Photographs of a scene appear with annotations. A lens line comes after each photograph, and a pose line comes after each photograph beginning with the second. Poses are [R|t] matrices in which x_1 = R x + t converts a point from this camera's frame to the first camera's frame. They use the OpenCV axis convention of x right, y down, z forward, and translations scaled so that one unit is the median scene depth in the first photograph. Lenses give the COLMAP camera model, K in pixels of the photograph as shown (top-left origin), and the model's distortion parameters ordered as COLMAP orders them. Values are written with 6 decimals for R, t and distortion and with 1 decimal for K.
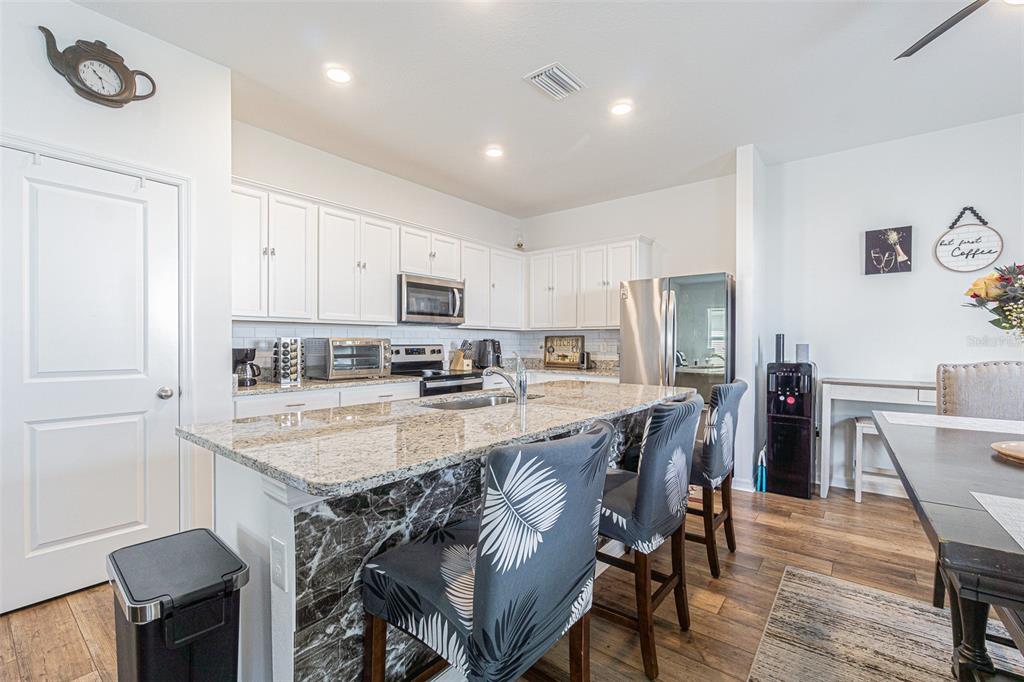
lens RADIAL K [[450.8, 0, 512.0], [0, 450.8, 341.0], [0, 0, 1]] dist [-0.000332, -0.000345]
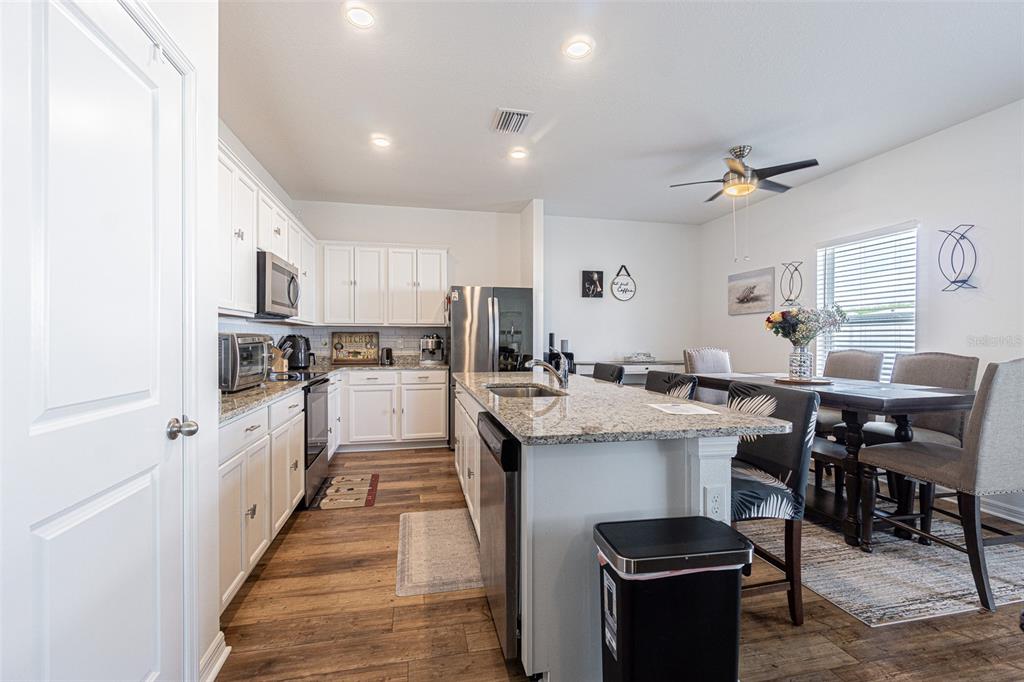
lens RADIAL K [[443.9, 0, 506.1], [0, 443.9, 334.3], [0, 0, 1]] dist [-0.002440, -0.000083]
pose [[0.628458, 0.006282, 0.777819, -0.606888], [-0.003571, 0.999980, -0.005191, -0.003576], [-0.777836, 0.000485, 0.628468, 0.199945]]
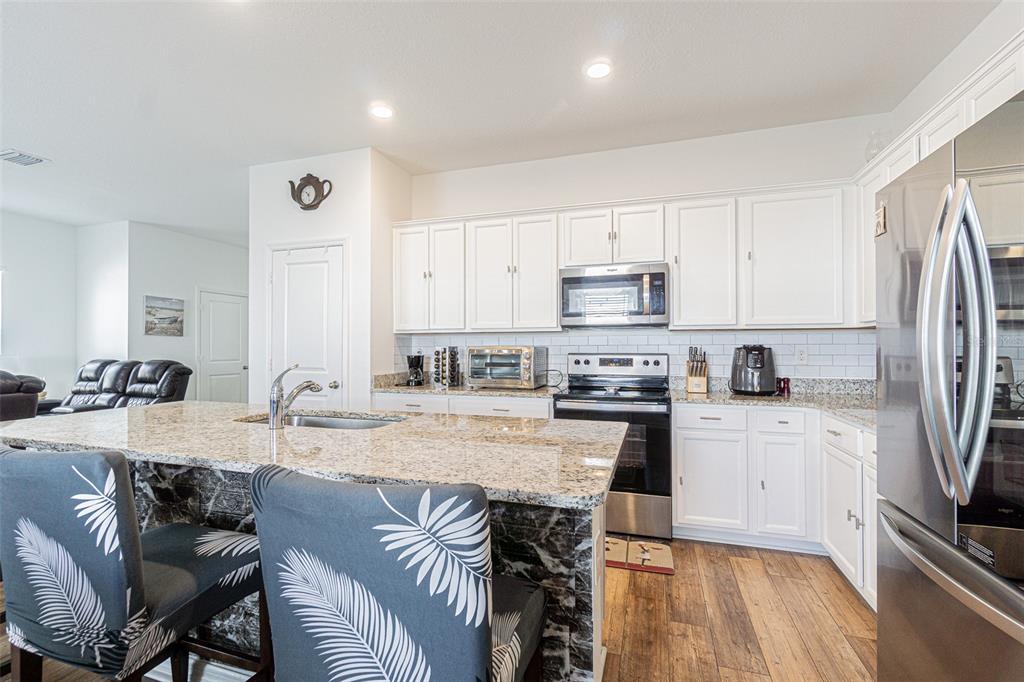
lens RADIAL K [[448.6, 0, 512.0], [0, 448.6, 341.0], [0, 0, 1]] dist [-0.032956, -0.000093]
pose [[0.361375, -0.022461, -0.932150, 0.528290], [0.003810, 0.999737, -0.022613, 0.003857], [0.932413, 0.004620, 0.361366, 0.646321]]
